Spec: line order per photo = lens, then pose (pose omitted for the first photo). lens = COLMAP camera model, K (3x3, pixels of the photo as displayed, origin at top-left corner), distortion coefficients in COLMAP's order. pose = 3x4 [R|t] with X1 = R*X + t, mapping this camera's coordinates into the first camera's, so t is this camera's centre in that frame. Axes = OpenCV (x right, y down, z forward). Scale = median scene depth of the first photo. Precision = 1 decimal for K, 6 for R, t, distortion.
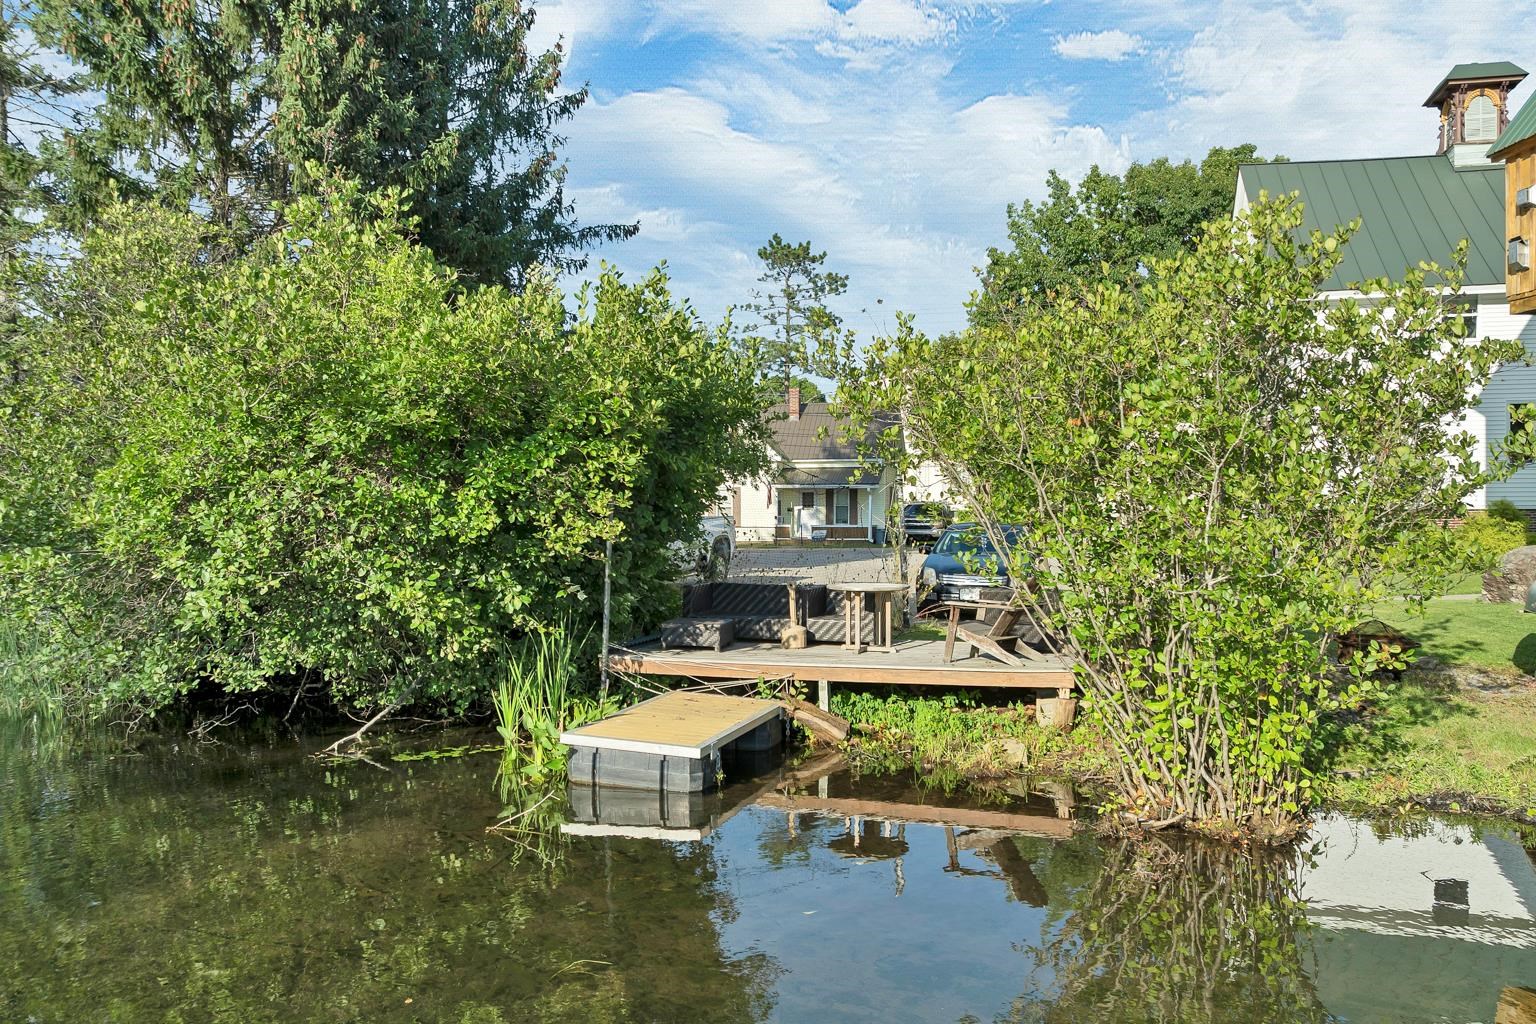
lens RADIAL K [[1126.6, 0, 776.2], [0, 1126.6, 522.7], [0, 0, 1]] dist [-0.046614, 0.014027]
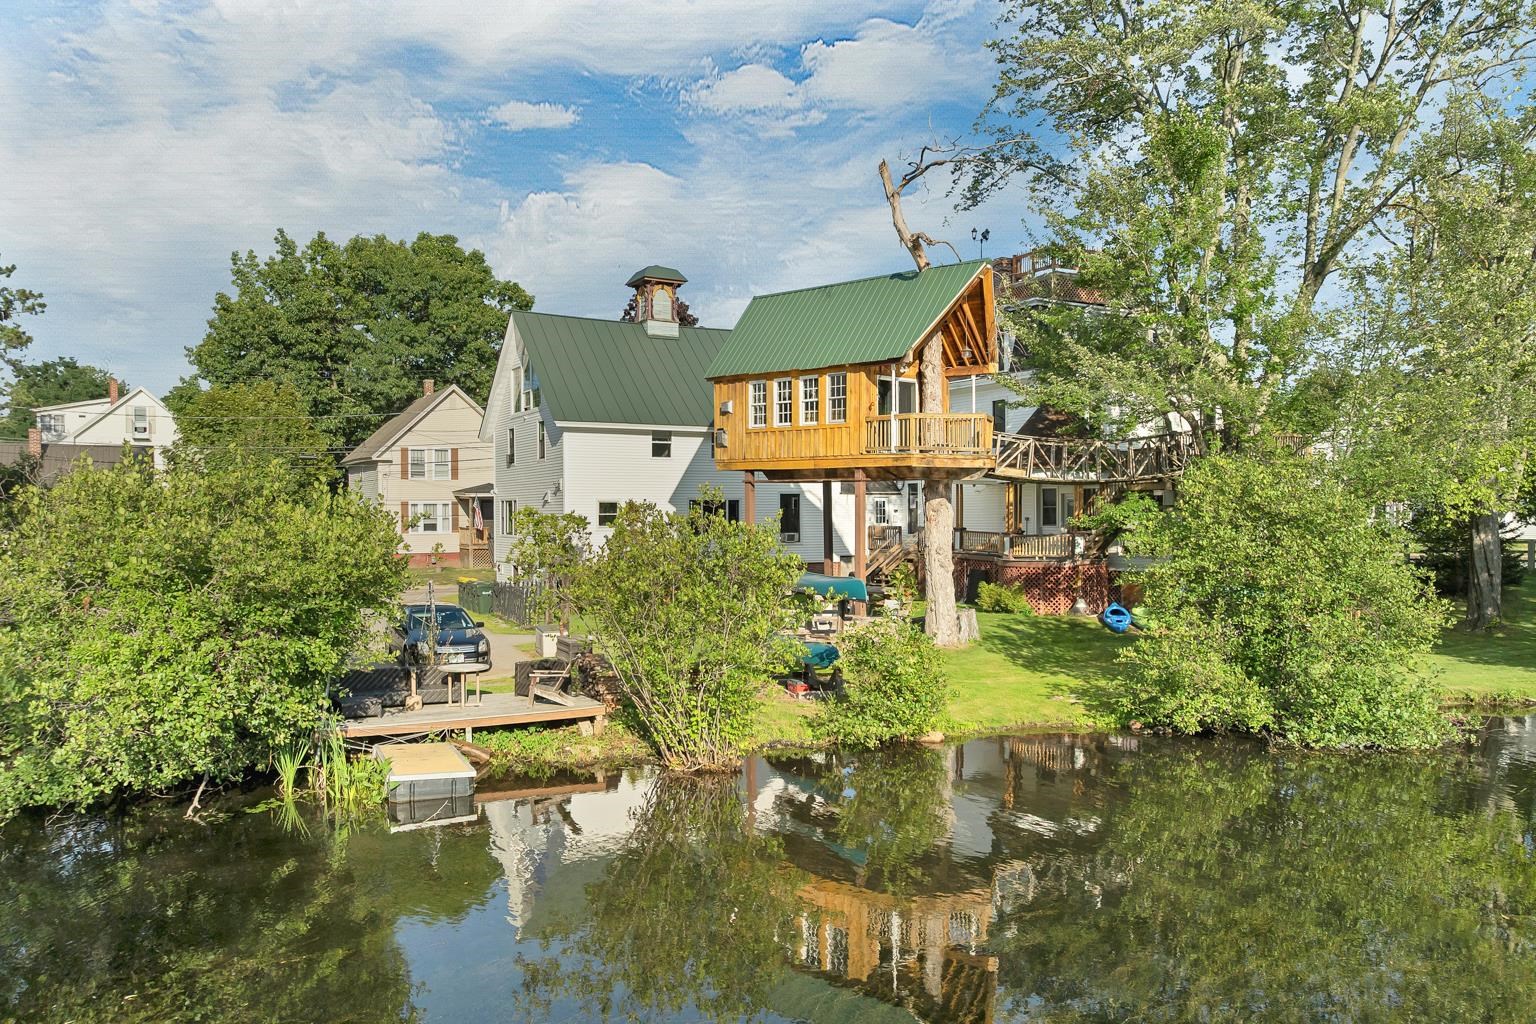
lens RADIAL K [[1126.6, 0, 763.3], [0, 1126.6, 499.9], [0, 0, 1]] dist [-0.046614, 0.014027]
pose [[0.732467, 0.004756, 0.680786, -0.174127], [0.007452, 0.999860, -0.015003, -0.039344], [-0.680762, 0.016062, 0.732329, -0.127042]]
